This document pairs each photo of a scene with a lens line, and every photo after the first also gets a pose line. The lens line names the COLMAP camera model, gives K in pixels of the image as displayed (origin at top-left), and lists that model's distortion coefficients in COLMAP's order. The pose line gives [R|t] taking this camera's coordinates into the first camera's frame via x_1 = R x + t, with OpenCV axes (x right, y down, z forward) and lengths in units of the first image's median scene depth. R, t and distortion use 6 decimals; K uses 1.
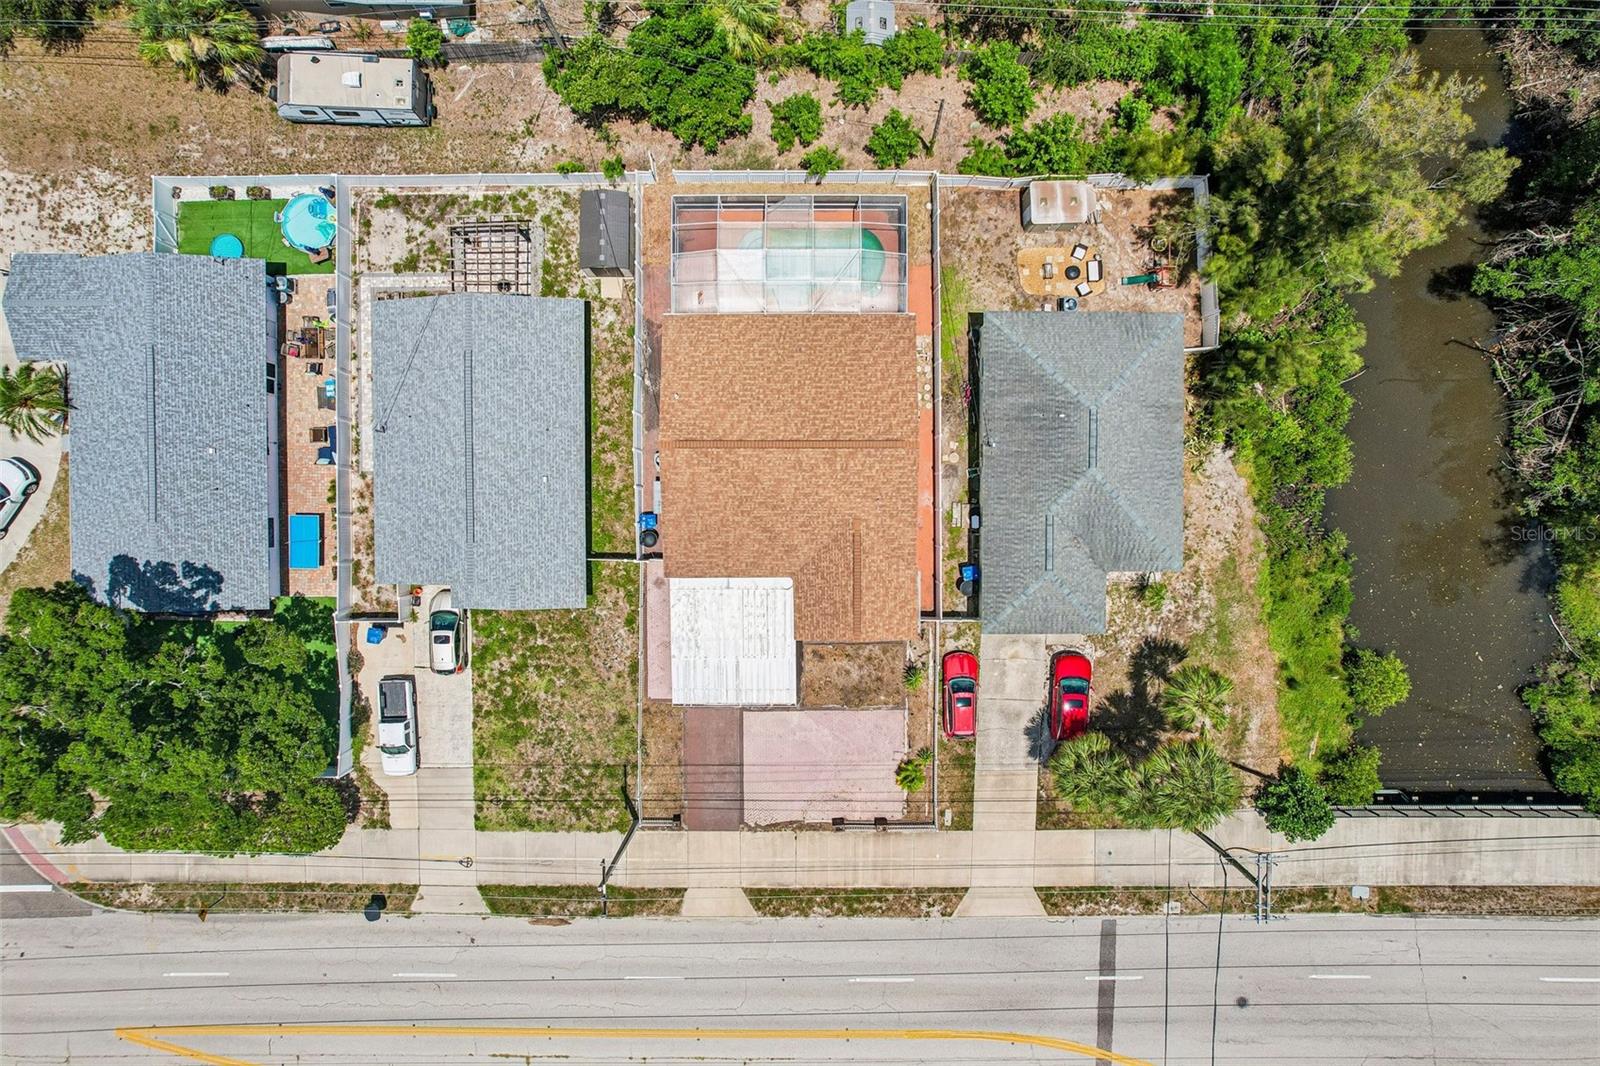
lens RADIAL K [[1024.9, 0, 791.2], [0, 1024.9, 525.2], [0, 0, 1]] dist [-0.068118, 0.056229]
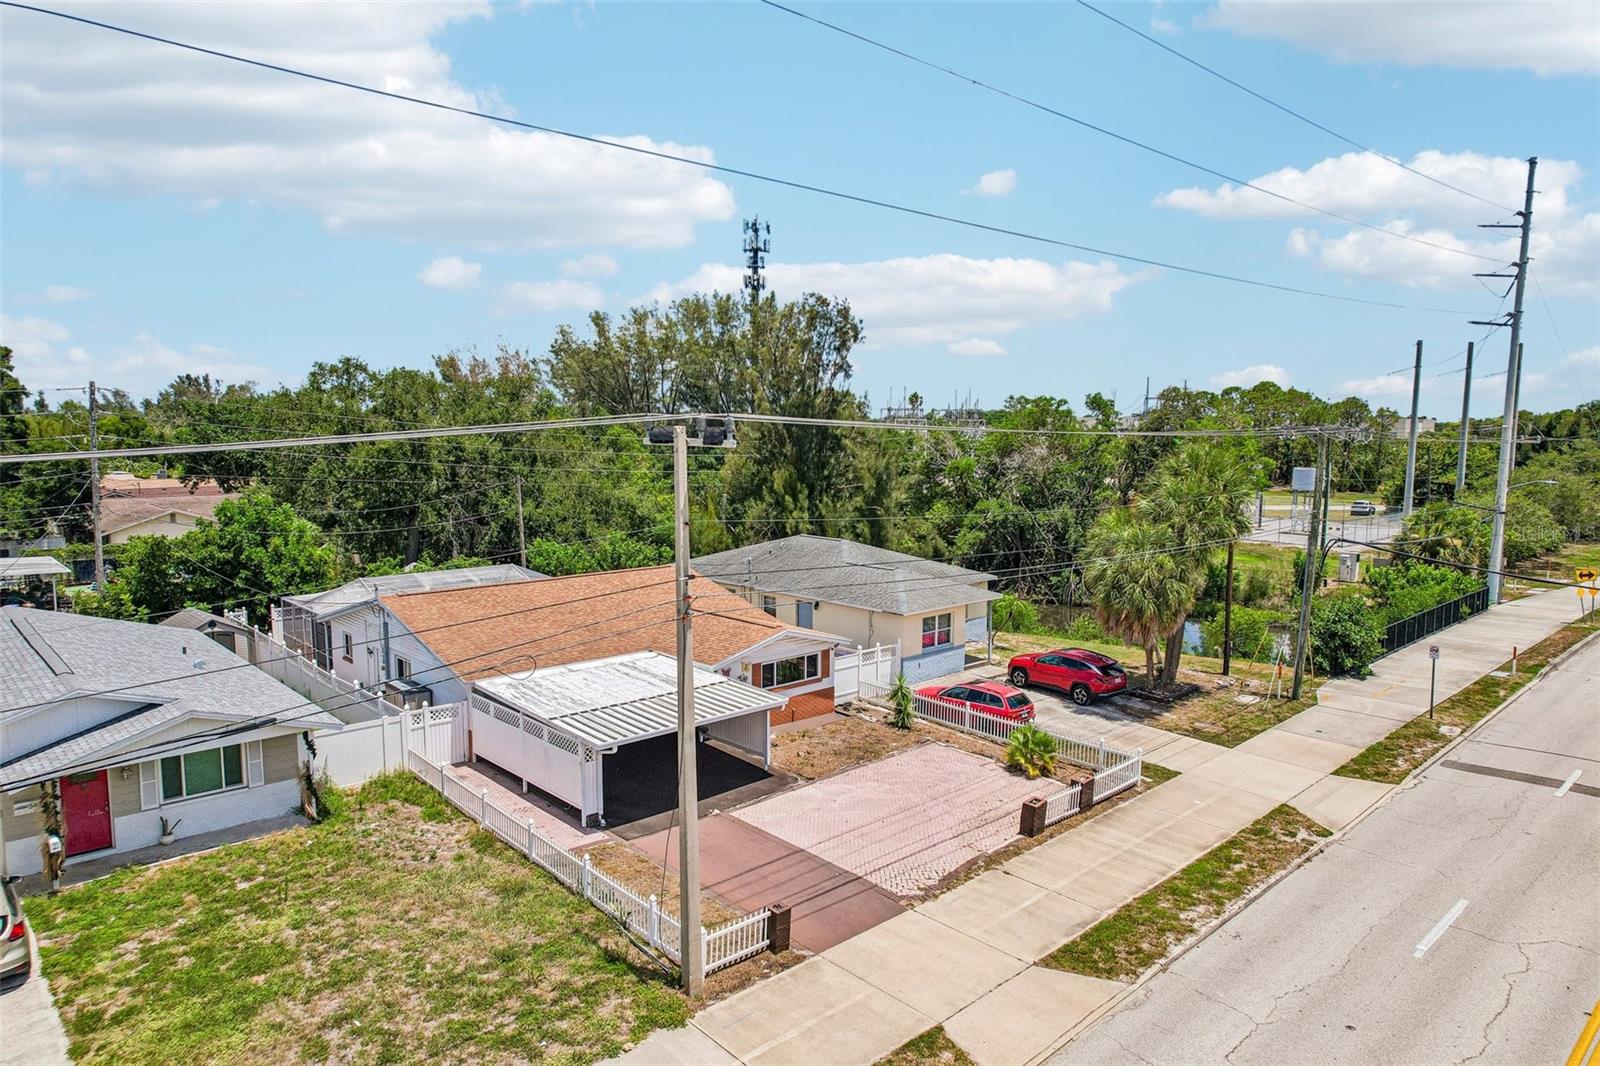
lens RADIAL K [[1024.9, 0, 806.2], [0, 1024.9, 449.9], [0, 0, 1]] dist [-0.068118, 0.056229]
pose [[0.729104, -0.014419, 0.684251, -0.354951], [0.684321, -0.000053, -0.729181, 0.566969], [0.010550, 0.999896, 0.009828, 0.813655]]
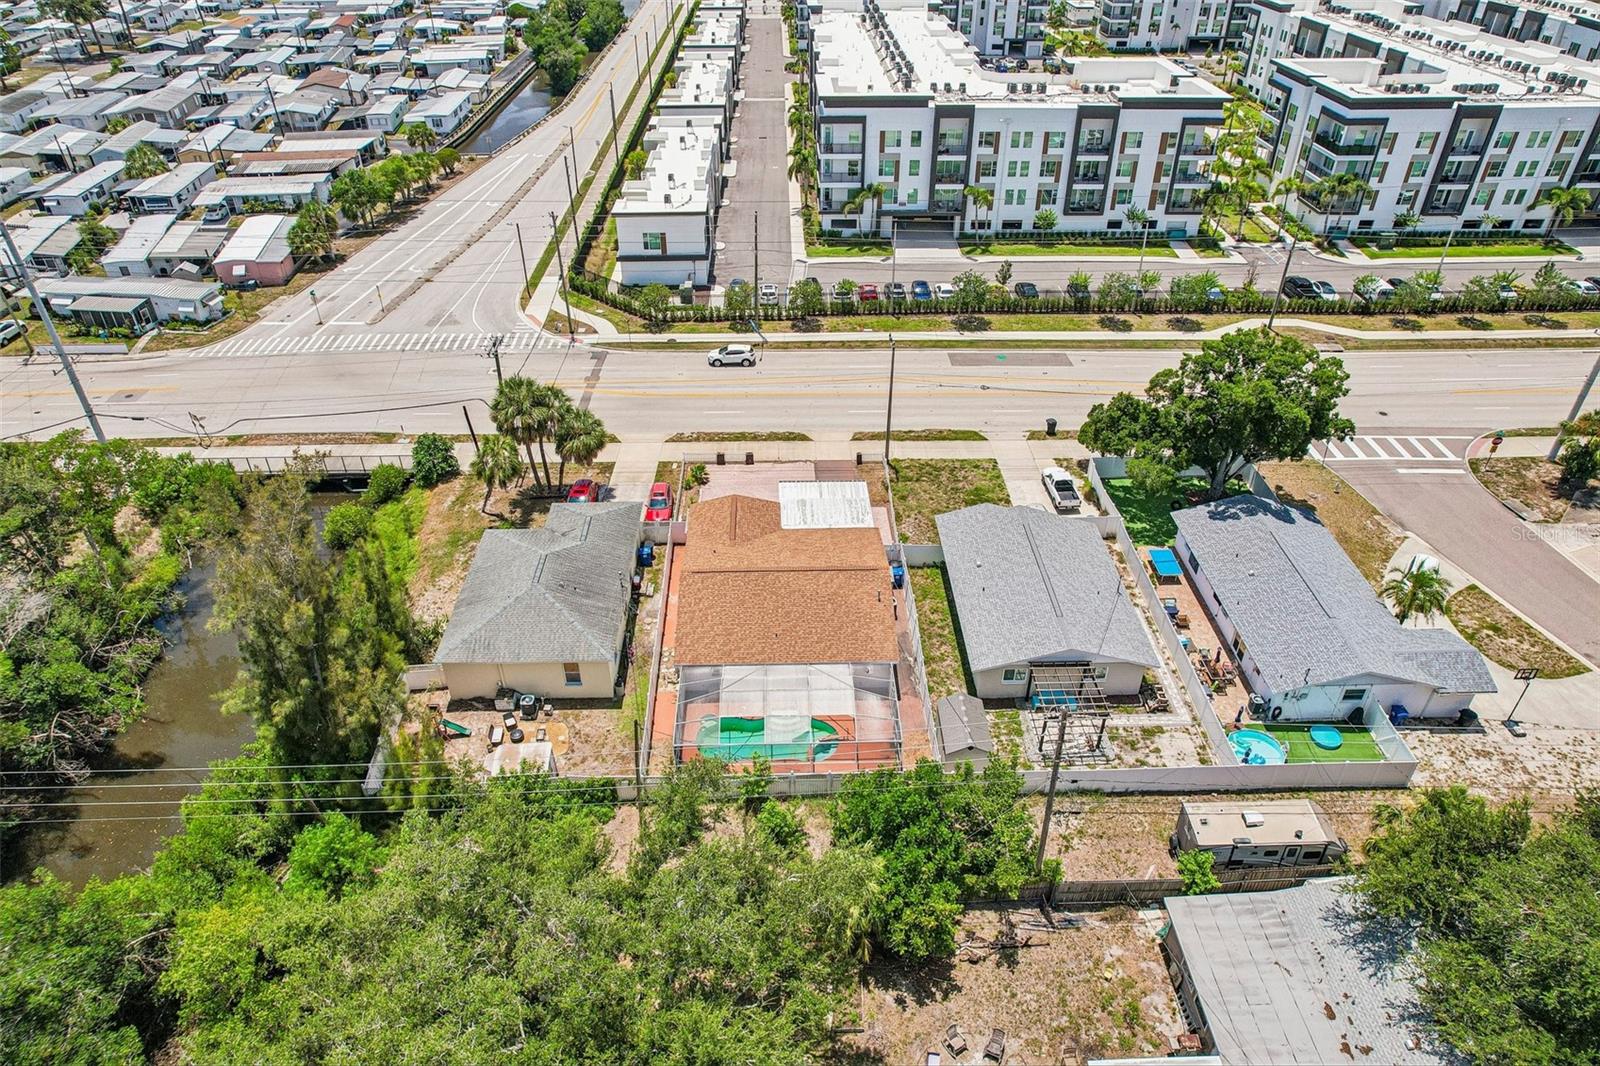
lens RADIAL K [[1024.9, 0, 801.0], [0, 1024.9, 532.2], [0, 0, 1]] dist [-0.068118, 0.056229]
pose [[-0.999726, 0.011841, -0.020214, 0.003354], [-0.023307, -0.589857, 0.807171, -0.959588], [-0.002366, 0.807421, 0.589971, 0.209109]]
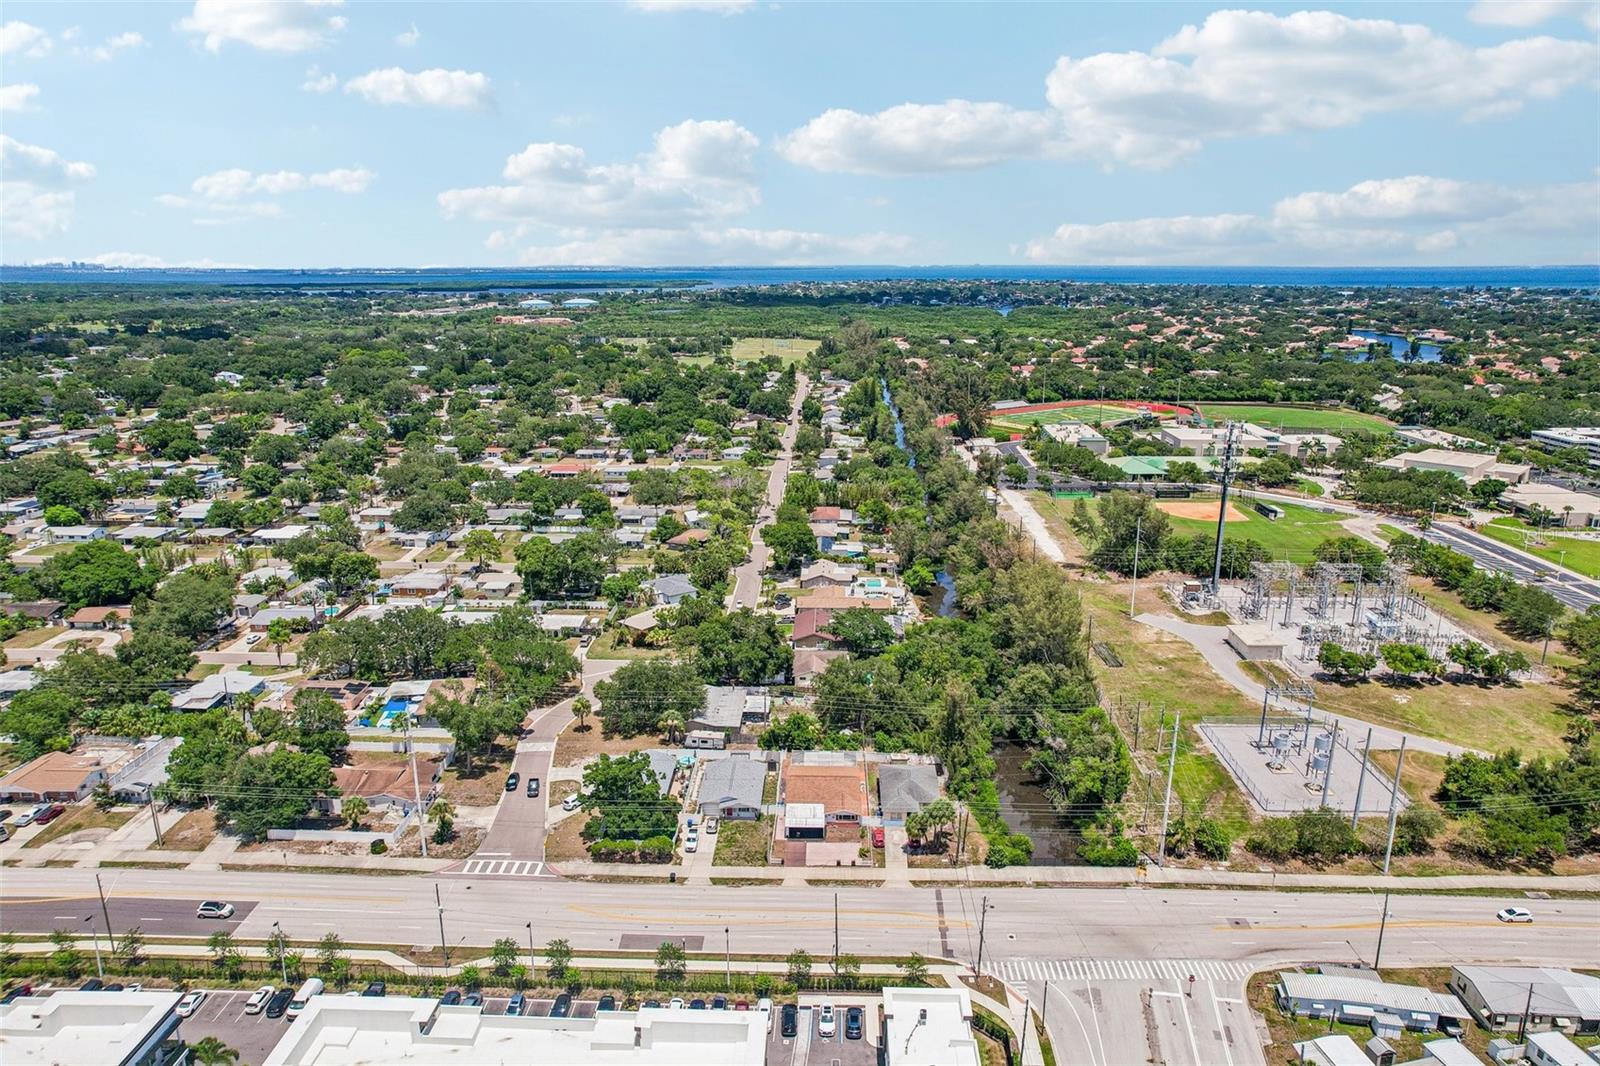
lens RADIAL K [[1024.9, 0, 799.1], [0, 1024.9, 530.5], [0, 0, 1]] dist [-0.068118, 0.056229]
pose [[0.999260, 0.003260, -0.038323, 0.042317], [-0.038031, 0.232402, -0.971876, 2.864323], [0.005738, 0.972614, 0.232354, -0.585062]]
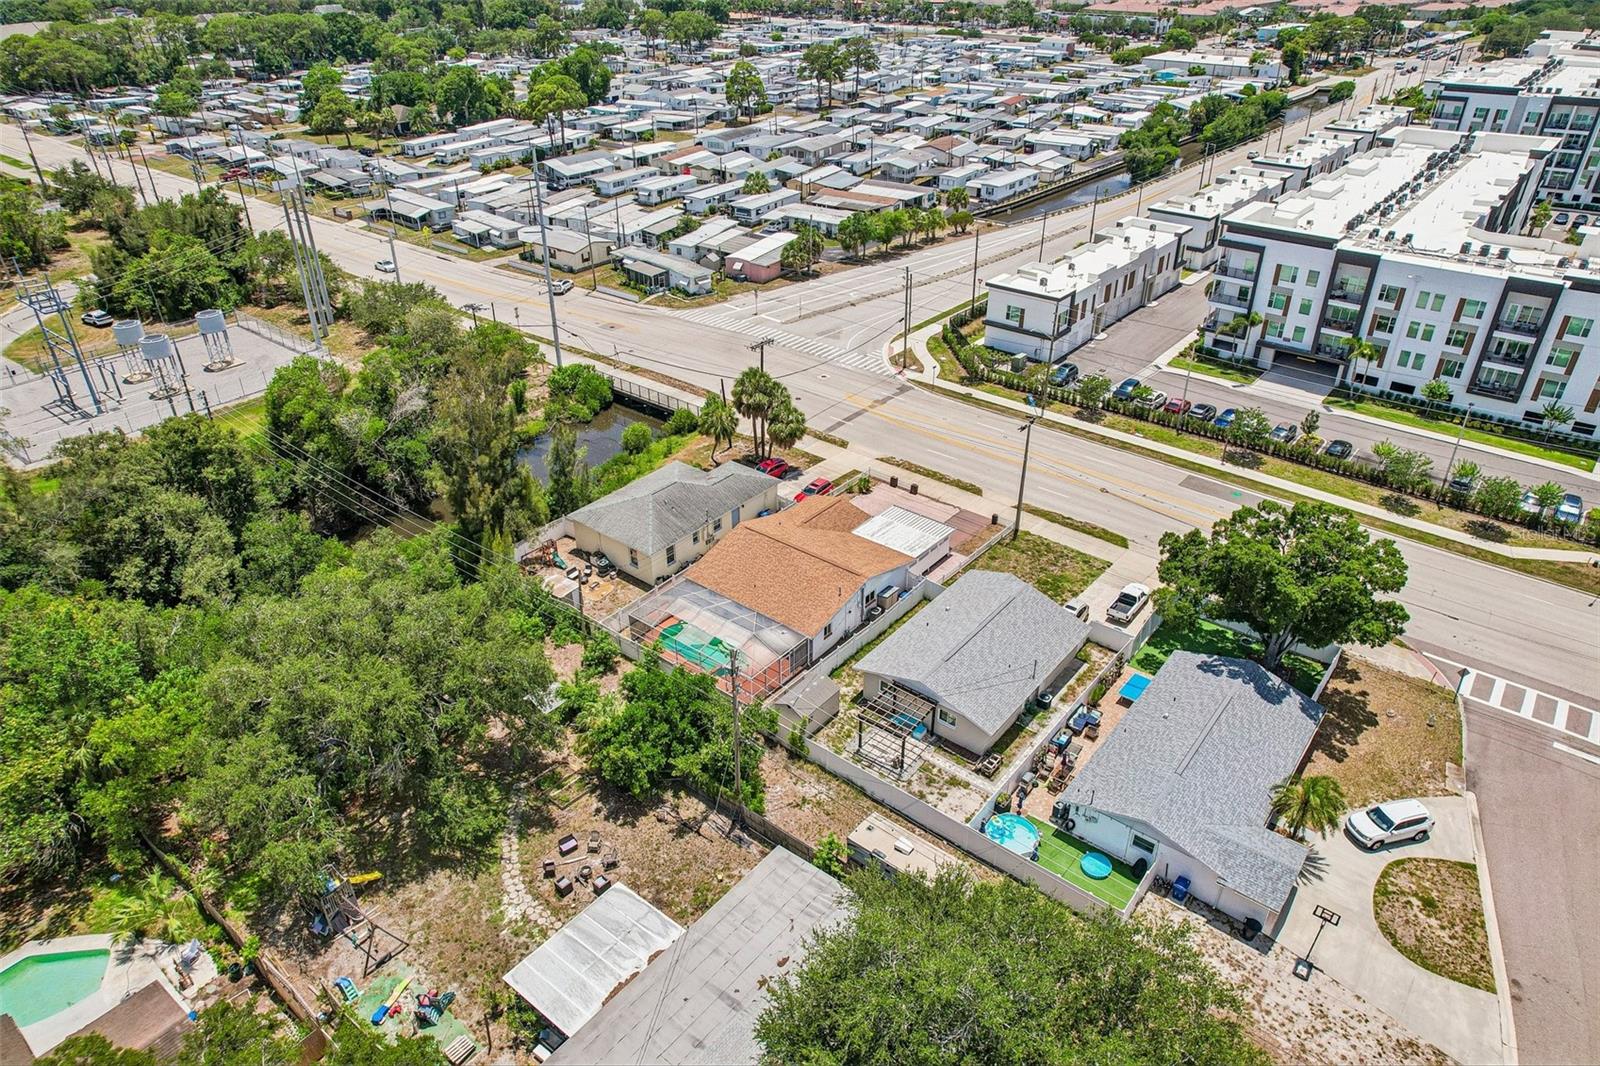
lens RADIAL K [[1024.9, 0, 802.5], [0, 1024.9, 529.7], [0, 0, 1]] dist [-0.068118, 0.056229]
pose [[-0.778911, -0.322592, 0.537803, -0.762999], [0.627025, -0.416658, 0.658207, -1.000336], [0.011748, 0.849900, 0.526813, 0.132271]]
